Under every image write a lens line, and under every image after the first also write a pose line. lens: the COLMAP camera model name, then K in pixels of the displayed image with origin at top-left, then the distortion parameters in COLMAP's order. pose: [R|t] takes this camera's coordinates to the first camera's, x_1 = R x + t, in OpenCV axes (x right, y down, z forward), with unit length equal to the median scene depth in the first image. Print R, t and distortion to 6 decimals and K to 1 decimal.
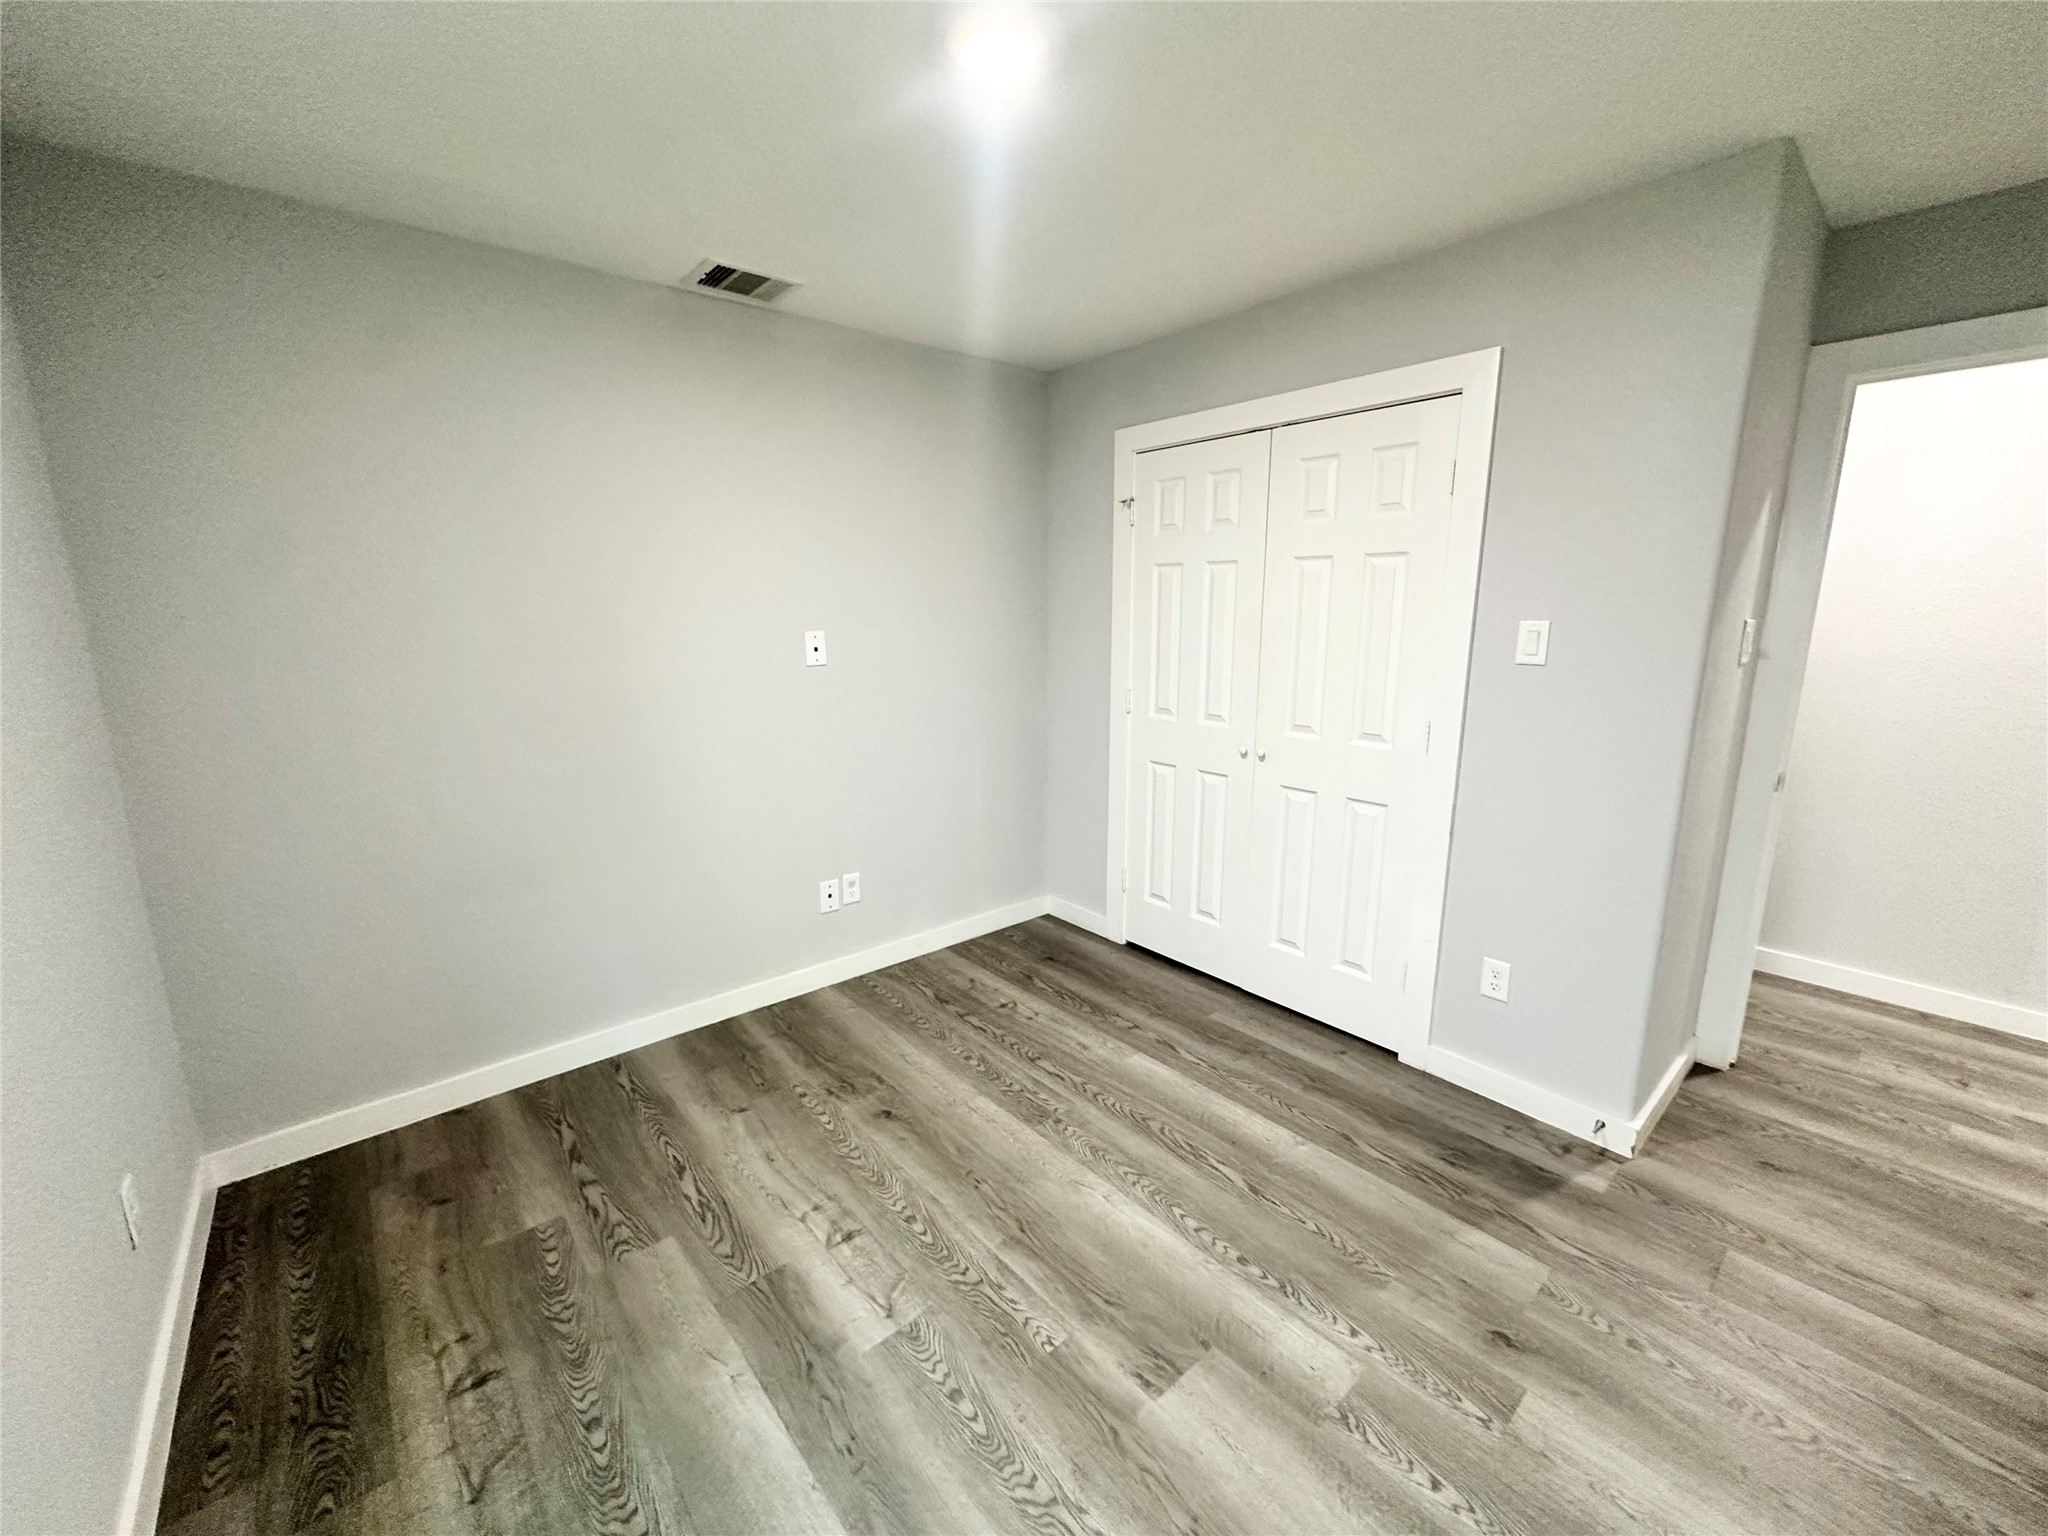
lens RADIAL K [[815.0, 0, 1022.2], [0, 815.0, 766.1], [0, 0, 1]] dist [-0.004247, -0.000238]
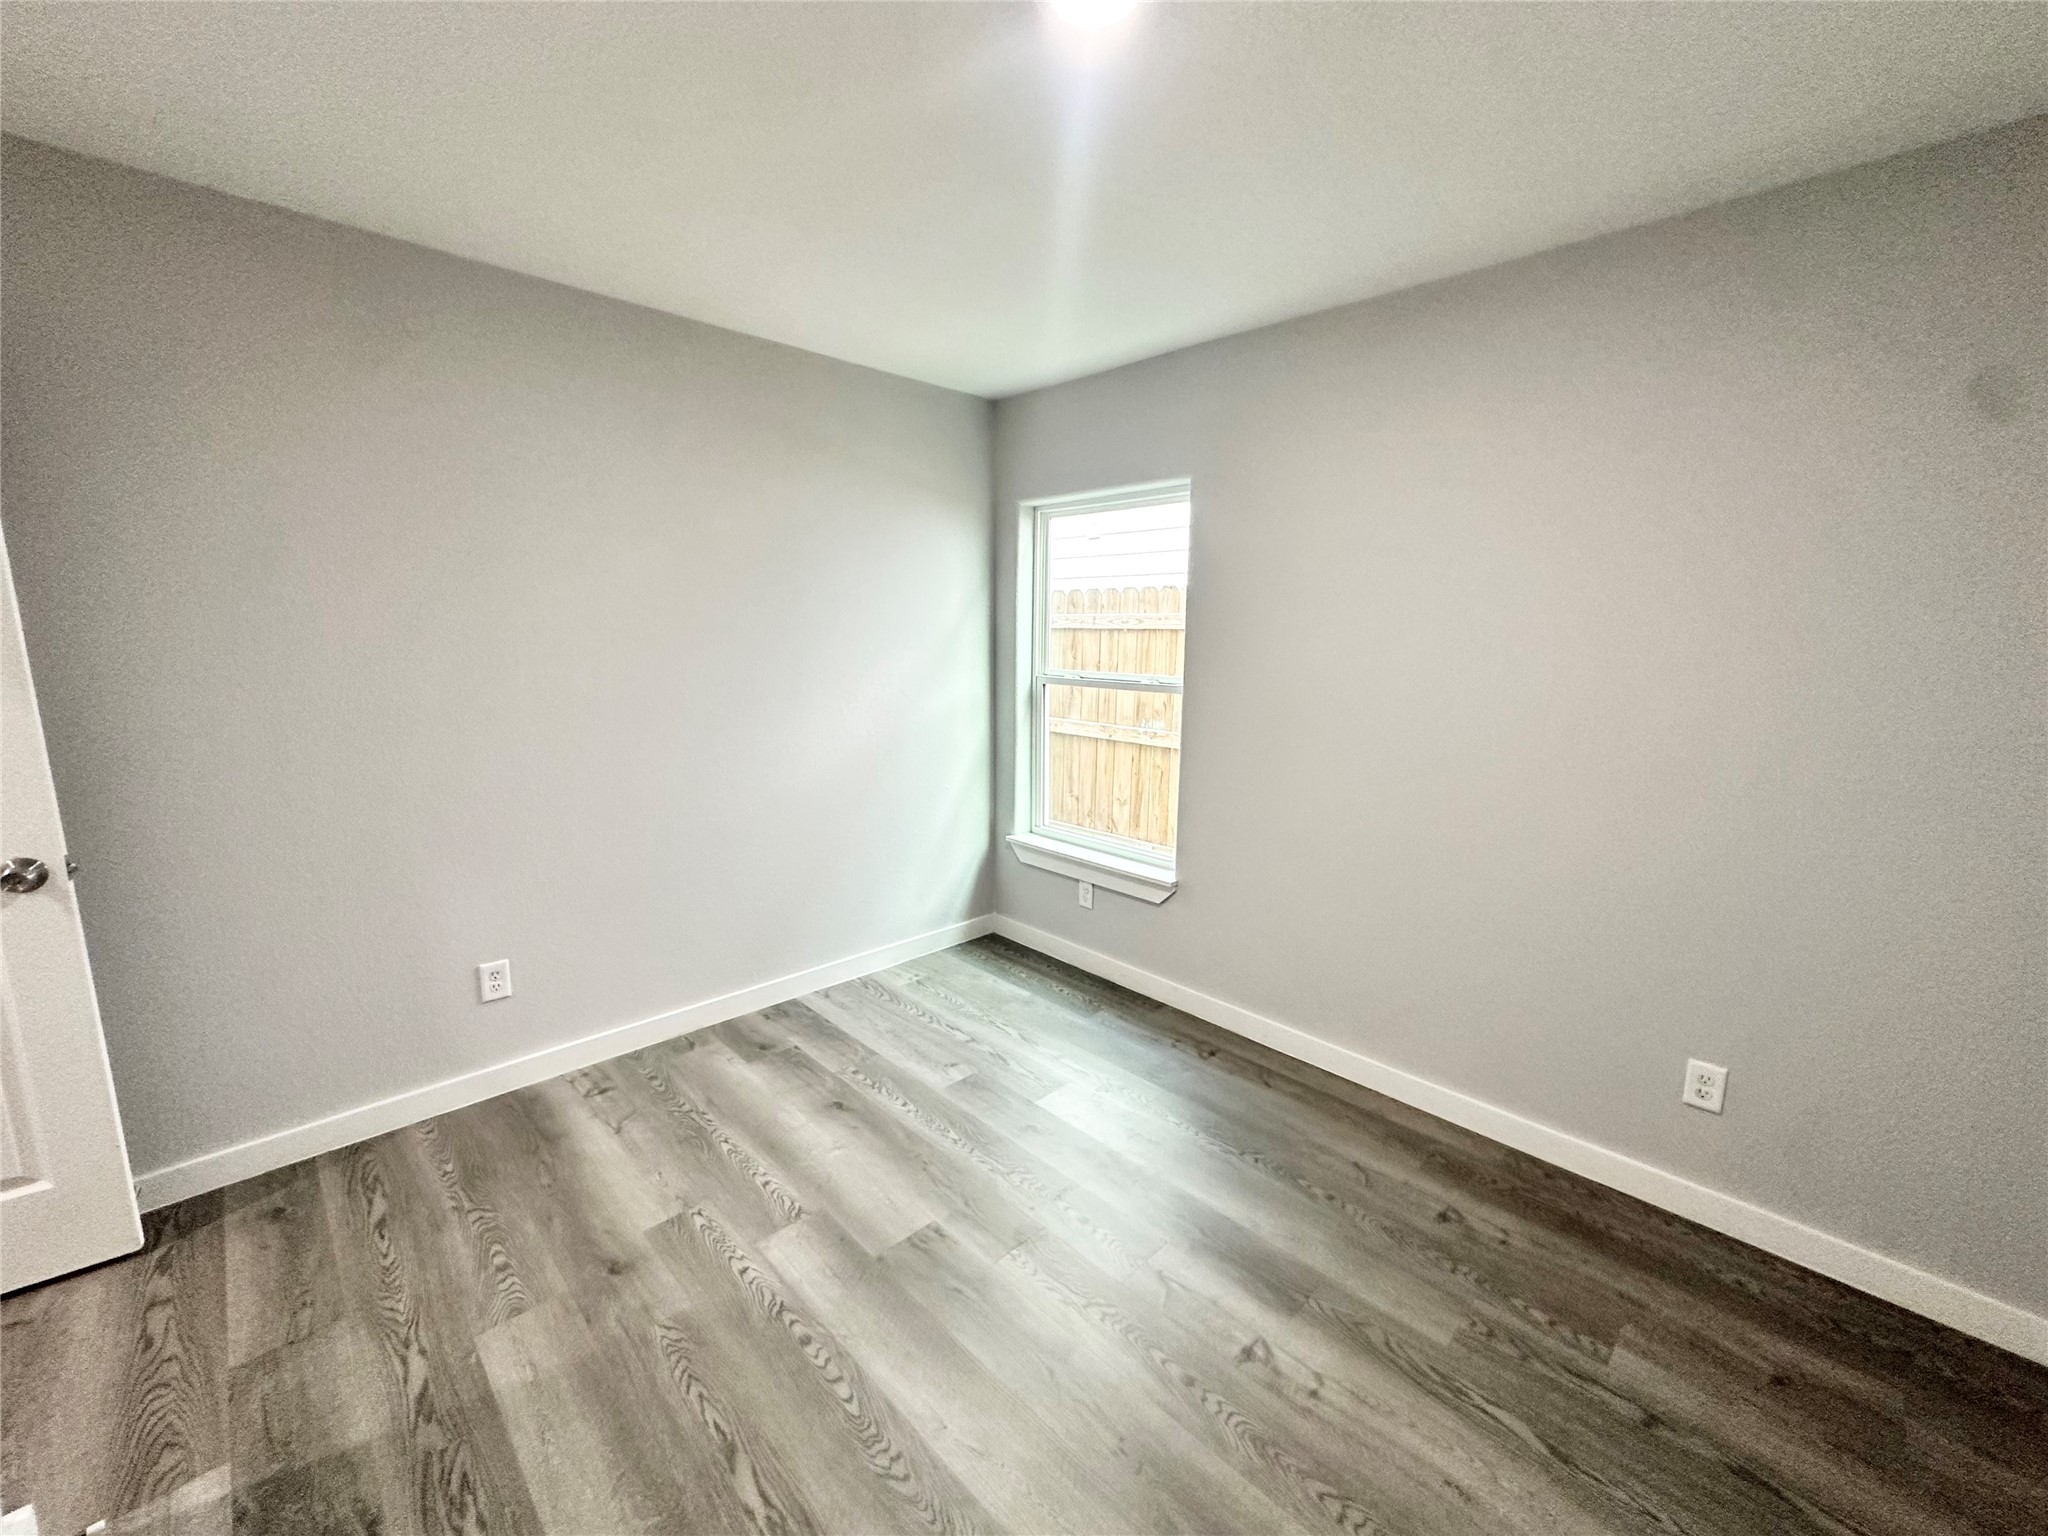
lens RADIAL K [[815.0, 0, 1024.5], [0, 815.0, 759.4], [0, 0, 1]] dist [-0.004247, -0.000238]
pose [[-0.997595, 0.009053, -0.068719, 0.083144], [-0.016113, 0.933982, 0.356956, -0.340511], [0.067414, 0.357205, -0.931590, 1.657535]]
